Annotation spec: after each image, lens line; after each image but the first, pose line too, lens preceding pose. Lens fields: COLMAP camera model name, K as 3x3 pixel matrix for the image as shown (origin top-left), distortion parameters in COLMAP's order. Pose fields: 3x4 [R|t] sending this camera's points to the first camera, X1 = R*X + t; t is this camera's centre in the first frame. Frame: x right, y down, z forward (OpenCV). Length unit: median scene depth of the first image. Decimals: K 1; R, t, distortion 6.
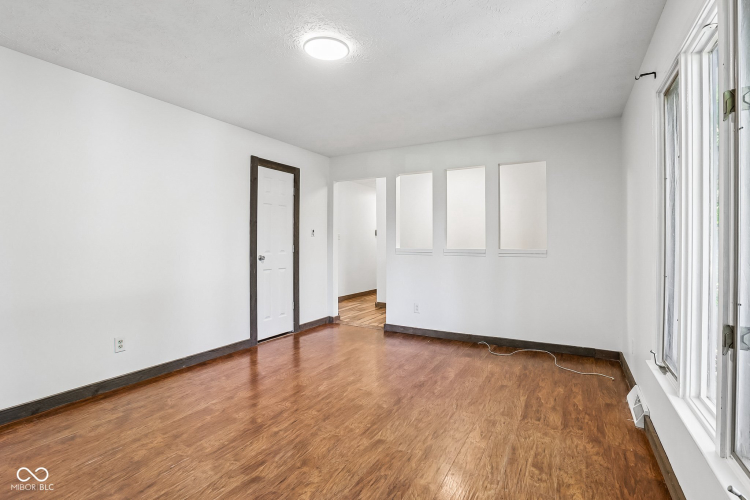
lens RADIAL K [[351.1, 0, 375.2], [0, 351.1, 247.2], [0, 0, 1]] dist [-0.043116, 0.013869]
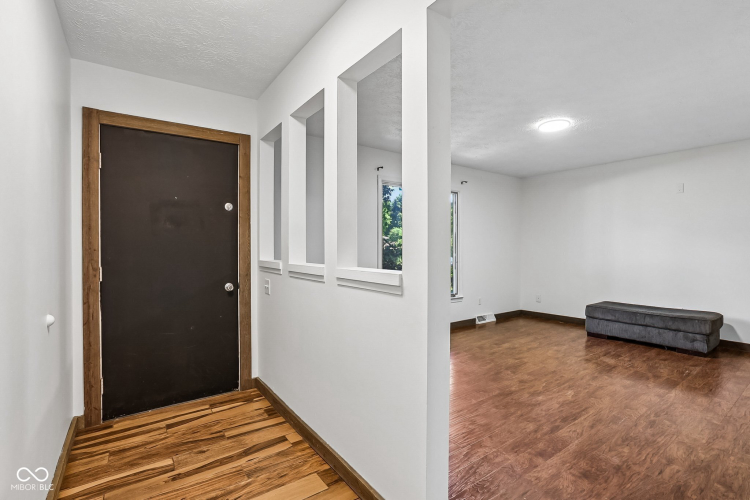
lens RADIAL K [[351.1, 0, 380.5], [0, 351.1, 252.4], [0, 0, 1]] dist [-0.043116, 0.013869]
pose [[-0.912051, -0.005540, 0.410040, -0.045276], [0.005179, 0.999673, 0.025026, -0.027932], [-0.410045, 0.024949, -0.911724, 1.672956]]
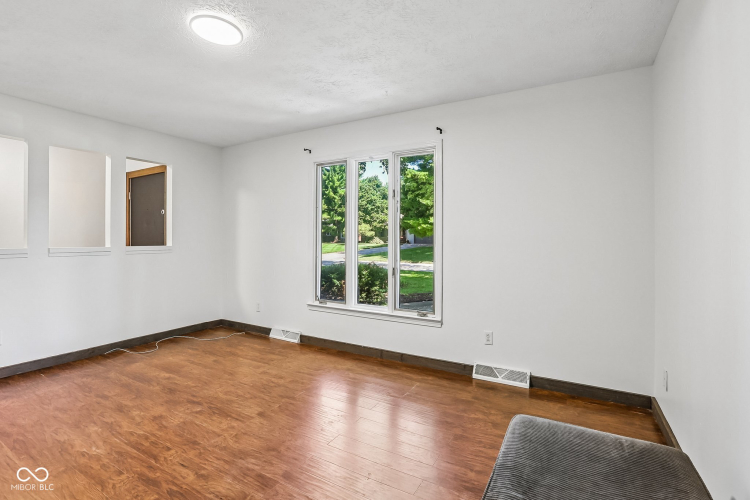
lens RADIAL K [[351.1, 0, 374.7], [0, 351.1, 239.4], [0, 0, 1]] dist [-0.043116, 0.013869]
pose [[0.009129, 0.004017, 0.999950, -0.642805], [0.009637, 0.999945, -0.004105, -0.004961], [-0.999912, 0.009674, 0.009090, 0.344391]]
